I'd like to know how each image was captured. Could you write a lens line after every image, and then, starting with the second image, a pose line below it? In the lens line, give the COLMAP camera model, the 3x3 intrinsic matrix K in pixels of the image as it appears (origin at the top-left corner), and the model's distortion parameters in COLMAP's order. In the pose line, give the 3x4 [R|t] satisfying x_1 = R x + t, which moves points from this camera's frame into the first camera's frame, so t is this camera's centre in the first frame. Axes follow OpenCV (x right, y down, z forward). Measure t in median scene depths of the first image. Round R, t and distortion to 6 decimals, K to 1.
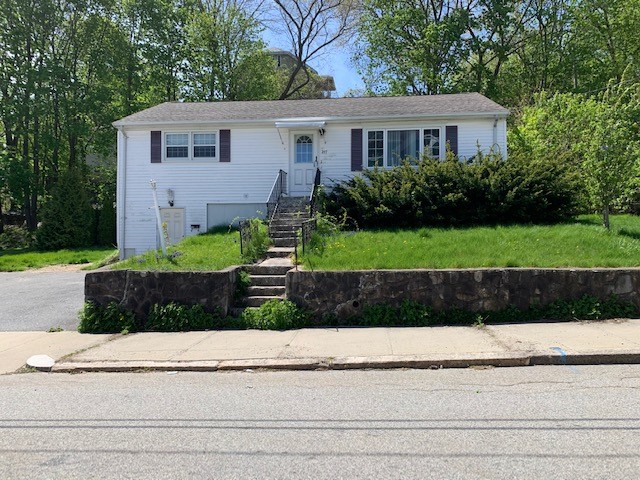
lens RADIAL K [[483.3, 0, 327.5], [0, 483.3, 241.3], [0, 0, 1]] dist [0.053034, -0.002080]
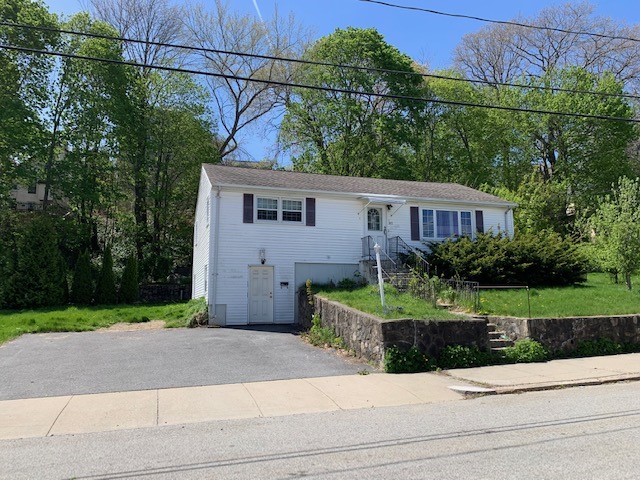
lens RADIAL K [[486.3, 0, 315.9], [0, 486.3, 241.1], [0, 0, 1]] dist [0.061569, -0.078398]
pose [[0.918209, 0.048783, 0.393081, -0.645963], [-0.000533, 0.992538, -0.121933, 0.007240], [-0.396096, 0.111750, 0.911383, -0.025329]]
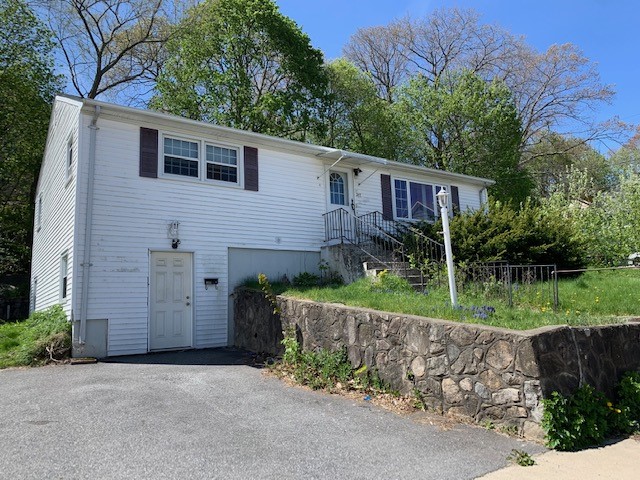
lens RADIAL K [[486.3, 0, 315.9], [0, 486.3, 241.1], [0, 0, 1]] dist [0.061569, -0.078398]
pose [[0.767157, 0.070920, 0.637527, -0.592157], [0.035010, 0.987759, -0.152009, 0.020601], [-0.640503, 0.138935, 0.755283, 0.414703]]
